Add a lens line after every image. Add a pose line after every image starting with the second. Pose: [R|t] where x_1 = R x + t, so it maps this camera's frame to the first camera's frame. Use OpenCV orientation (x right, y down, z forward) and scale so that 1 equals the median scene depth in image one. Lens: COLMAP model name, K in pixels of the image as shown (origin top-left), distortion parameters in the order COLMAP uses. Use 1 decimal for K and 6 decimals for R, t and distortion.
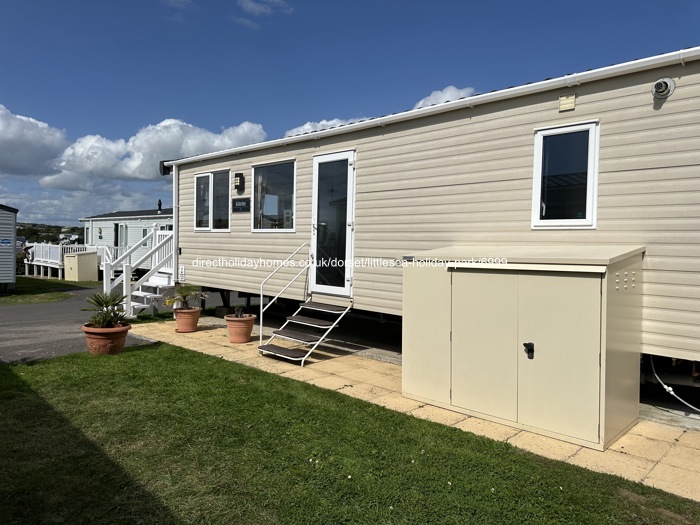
lens RADIAL K [[502.4, 0, 351.7], [0, 502.4, 271.5], [0, 0, 1]] dist [0.060320, -0.005781]
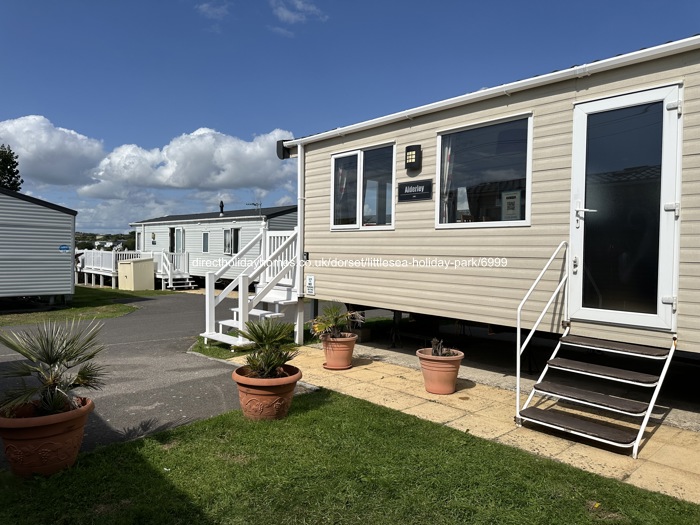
lens RADIAL K [[495.6, 0, 350.9], [0, 495.6, 259.9], [0, 0, 1]] dist [0.133194, -0.167703]
pose [[0.998862, -0.005037, -0.047431, -0.252574], [0.003435, 0.999422, -0.033807, -0.009780], [0.047574, 0.033606, 0.998302, 0.271457]]
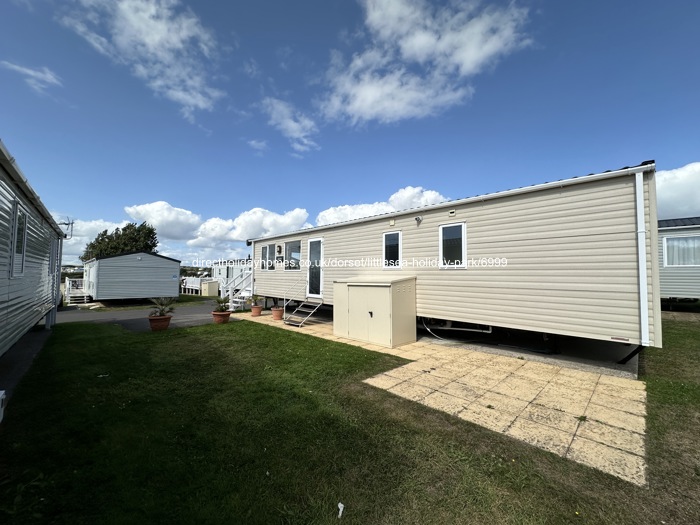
lens RADIAL K [[285.3, 0, 345.0], [0, 285.3, 286.6], [0, 0, 1]] dist [0.067303, 0.000014]
pose [[0.998741, -0.012400, -0.048609, 0.121302], [0.011784, 0.999847, -0.012937, 0.008838], [0.048762, 0.012348, 0.998734, -0.239023]]
